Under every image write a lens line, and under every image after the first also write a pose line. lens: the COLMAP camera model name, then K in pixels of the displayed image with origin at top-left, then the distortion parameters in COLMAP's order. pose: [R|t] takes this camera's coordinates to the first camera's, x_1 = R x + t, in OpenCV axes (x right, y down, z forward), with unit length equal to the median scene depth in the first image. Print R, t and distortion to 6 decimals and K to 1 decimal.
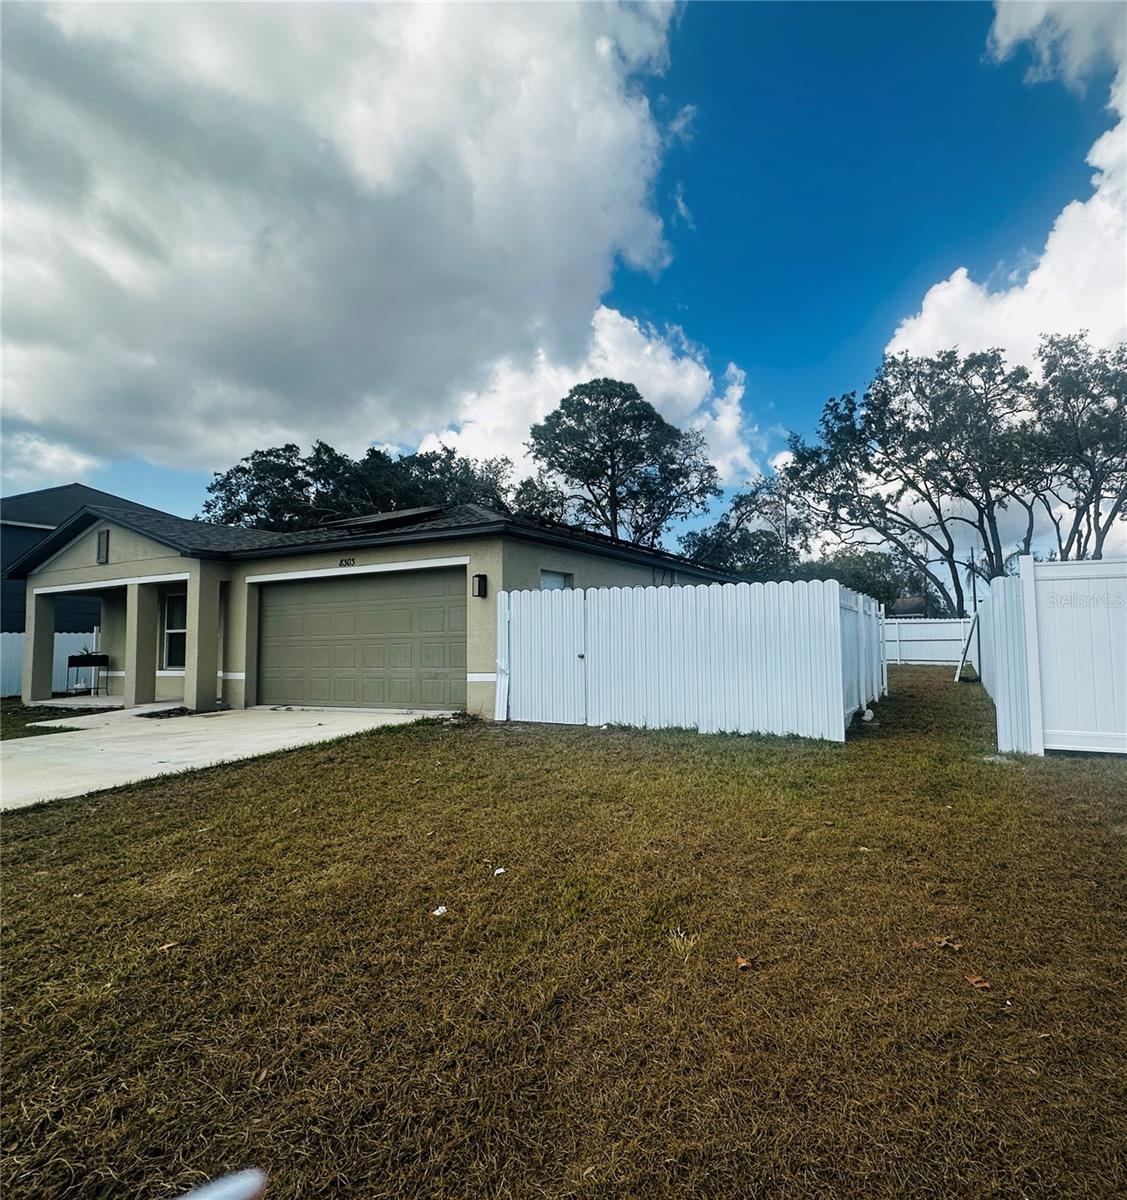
lens RADIAL K [[654.3, 0, 573.6], [0, 654.3, 603.2], [0, 0, 1]] dist [0.002251, -0.000040]
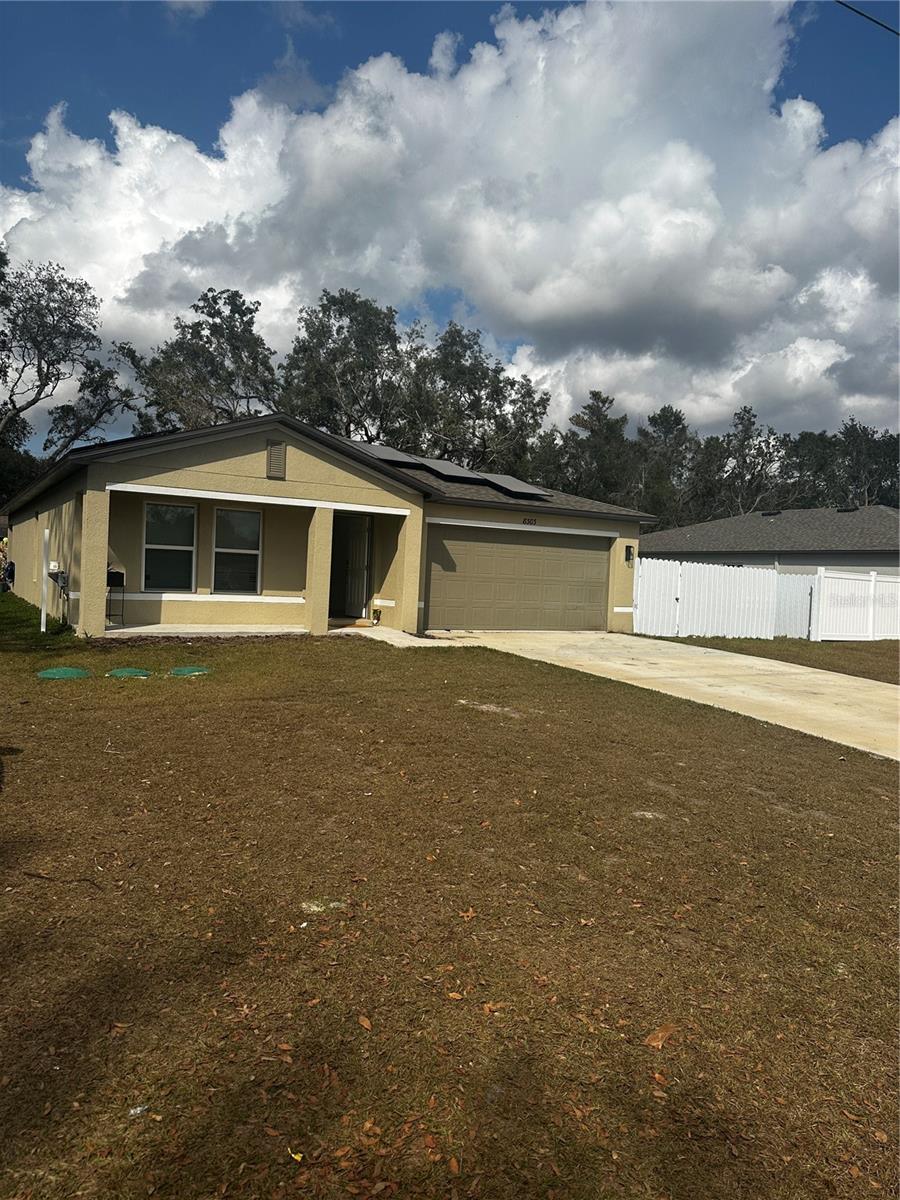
lens RADIAL K [[862.9, 0, 447.7], [0, 862.9, 603.0], [0, 0, 1]] dist [0.021553, -0.002409]
pose [[0.539513, 0.004910, 0.841963, -1.712829], [-0.112316, 0.991466, 0.066188, 0.004492], [-0.834452, -0.130275, 0.535460, 0.152160]]
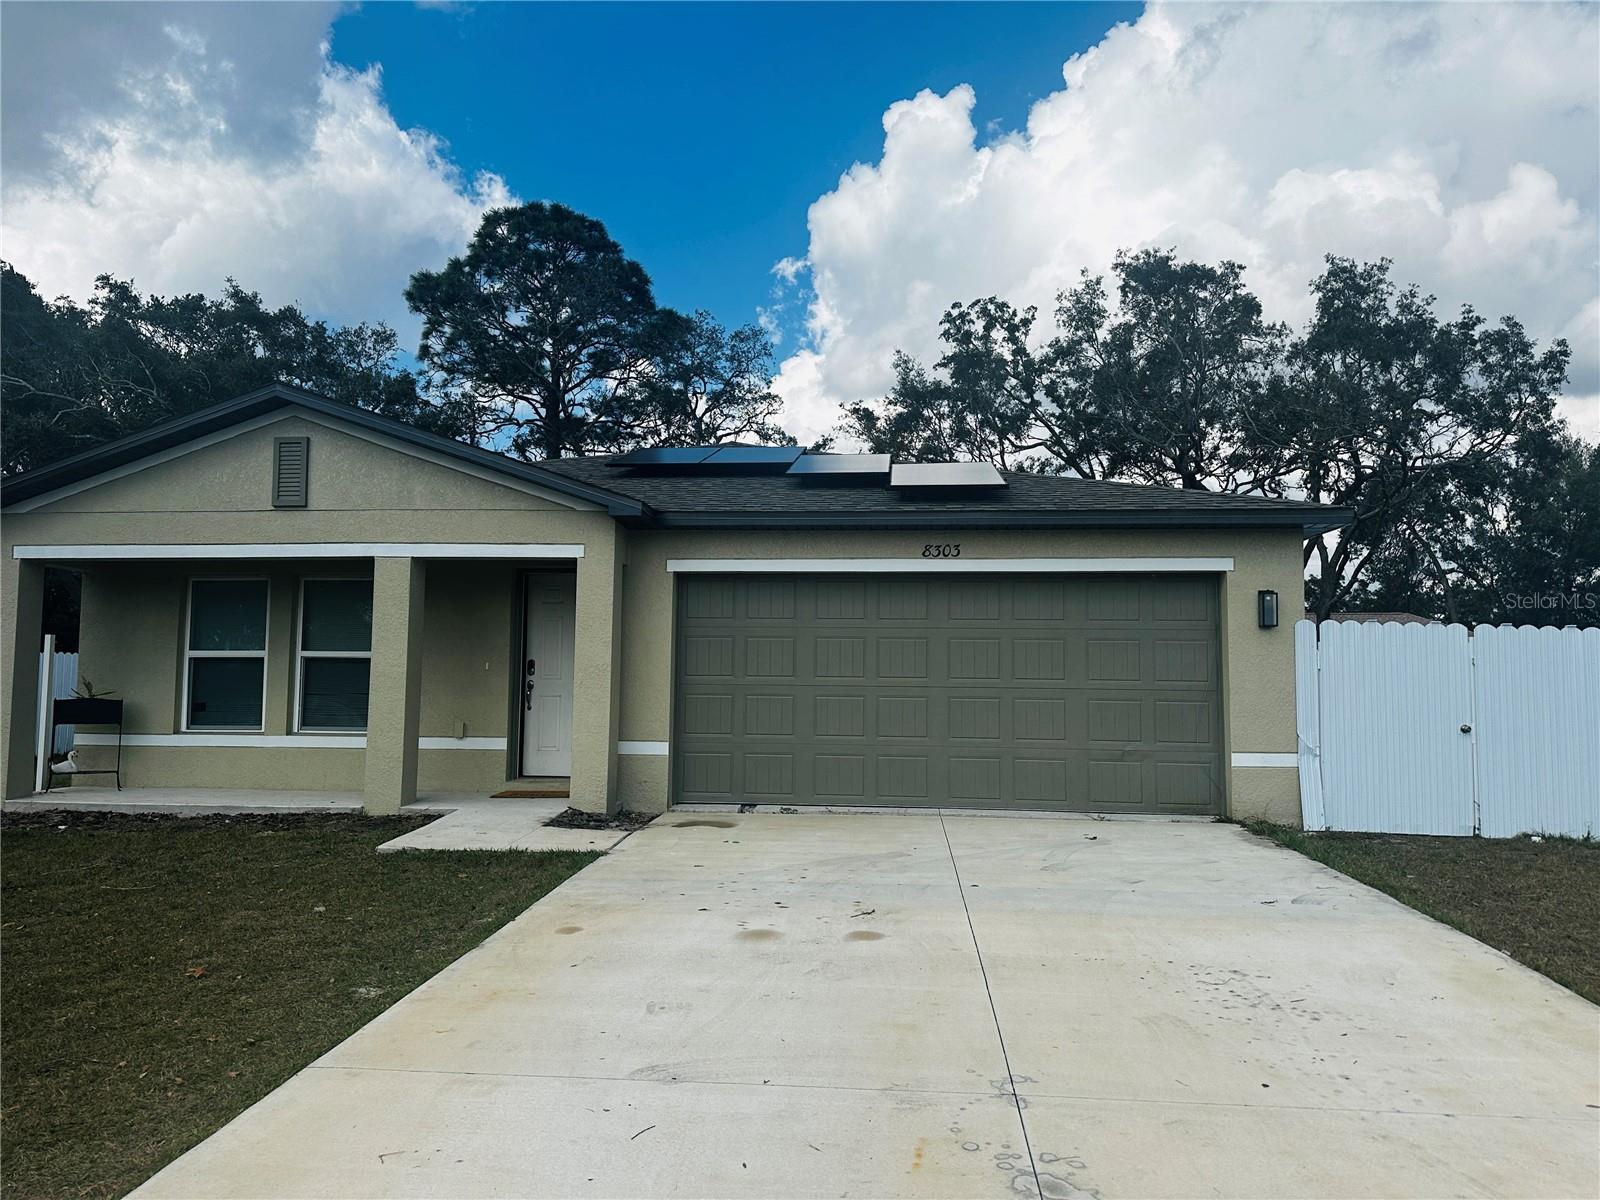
lens RADIAL K [[1150.5, 0, 791.7], [0, 1150.5, 597.1], [0, 0, 1]] dist [0.021553, -0.002409]
pose [[0.936953, 0.052824, 0.345441, -0.715598], [-0.047829, 0.998591, -0.022972, 0.005700], [-0.346168, 0.005001, 0.938159, 0.106946]]
